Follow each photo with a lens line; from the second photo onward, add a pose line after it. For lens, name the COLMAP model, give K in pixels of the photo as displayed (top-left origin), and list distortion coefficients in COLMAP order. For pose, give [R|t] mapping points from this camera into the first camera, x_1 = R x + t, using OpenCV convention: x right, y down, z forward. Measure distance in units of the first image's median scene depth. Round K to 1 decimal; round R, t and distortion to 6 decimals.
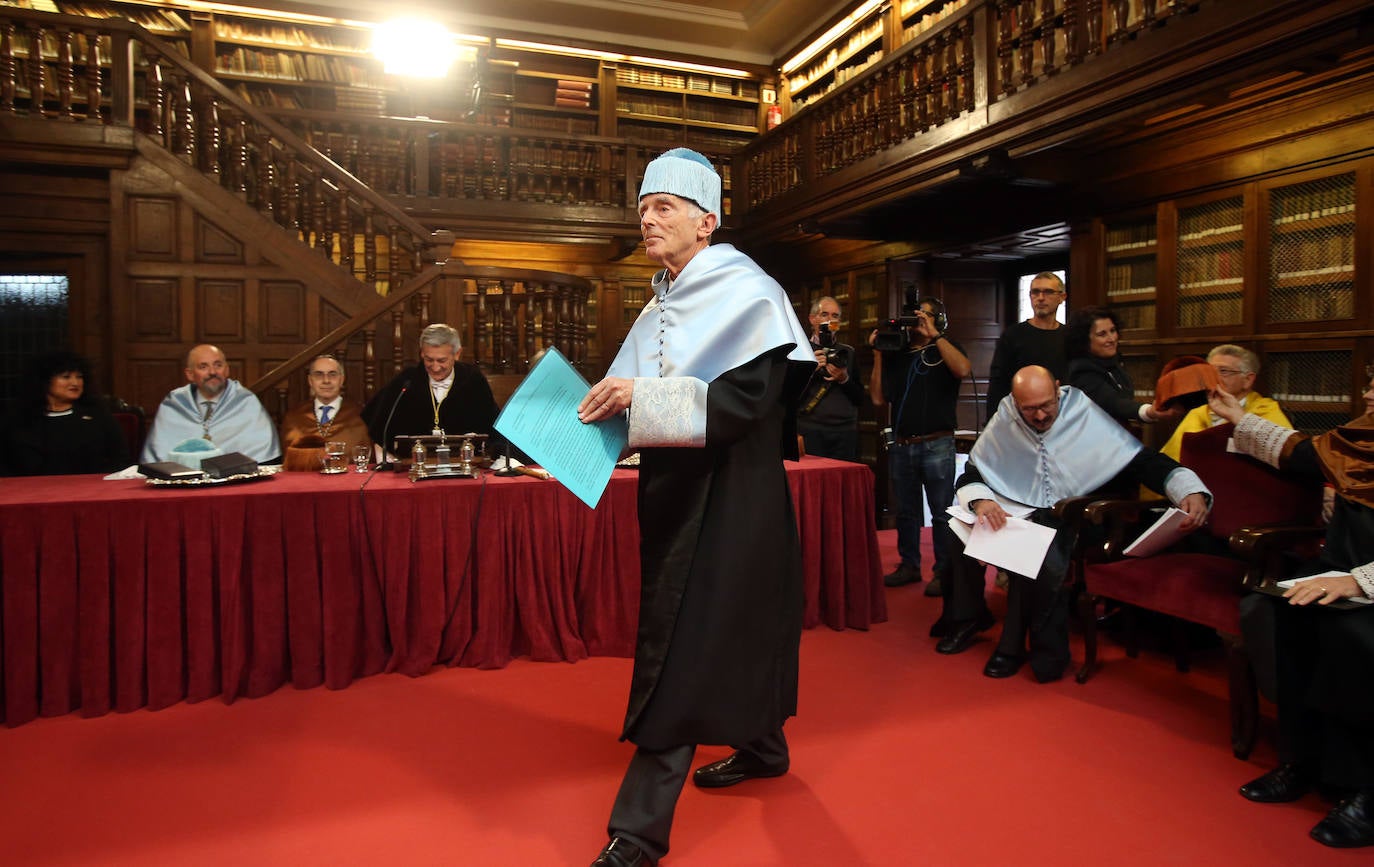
lens RADIAL K [[808.4, 0, 682.0], [0, 808.4, 385.0], [0, 0, 1]] dist [-0.074640, 0.052583]
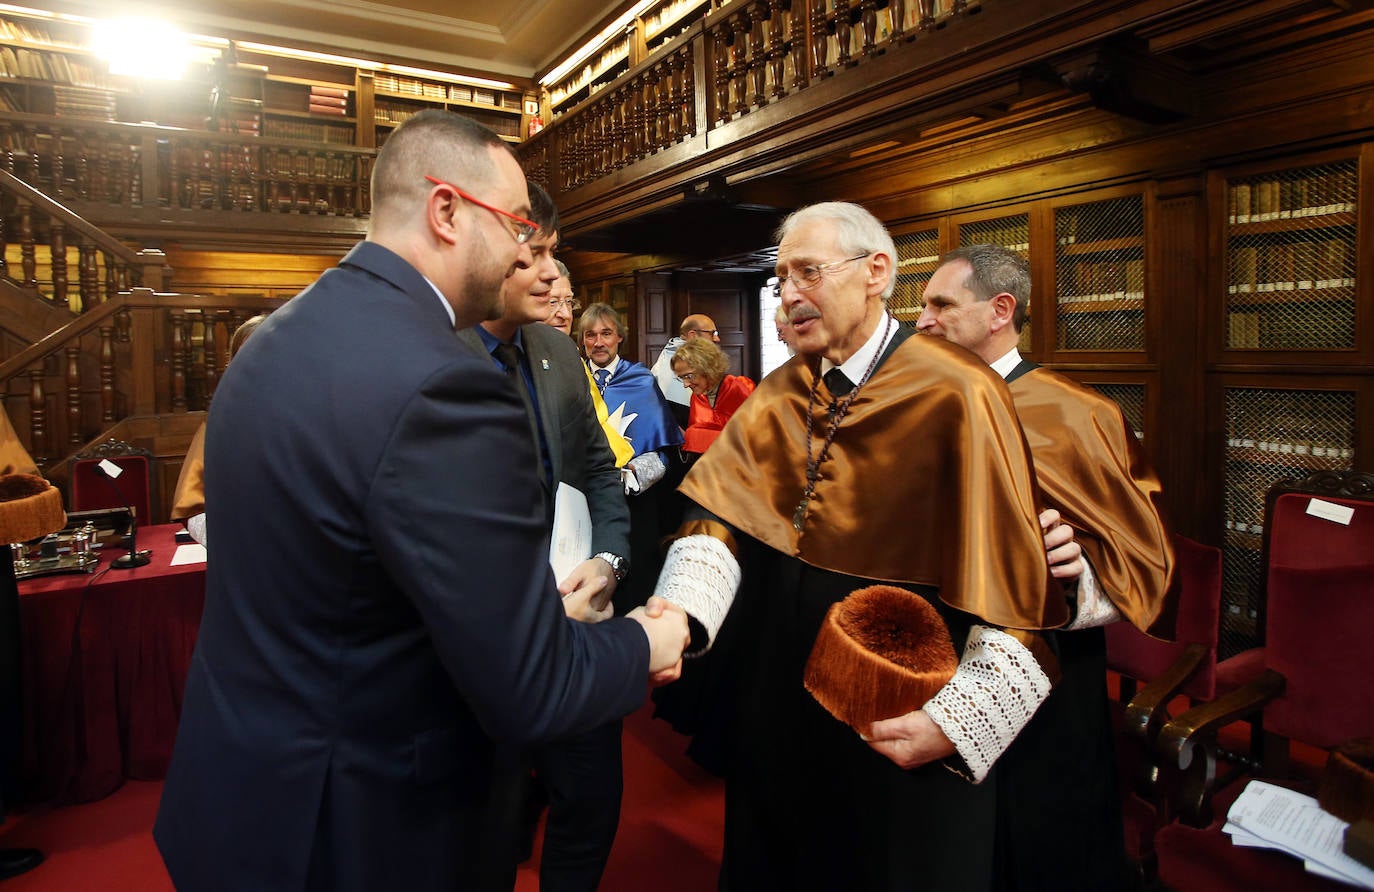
lens RADIAL K [[732.8, 0, 626.3], [0, 732.8, 356.9], [0, 0, 1]] dist [-0.072835, 0.033559]
pose [[0.984728, -0.020463, 0.172893, 0.075099], [0.021239, 0.999771, -0.002640, -0.042068], [-0.172799, 0.006272, 0.984937, 0.071709]]
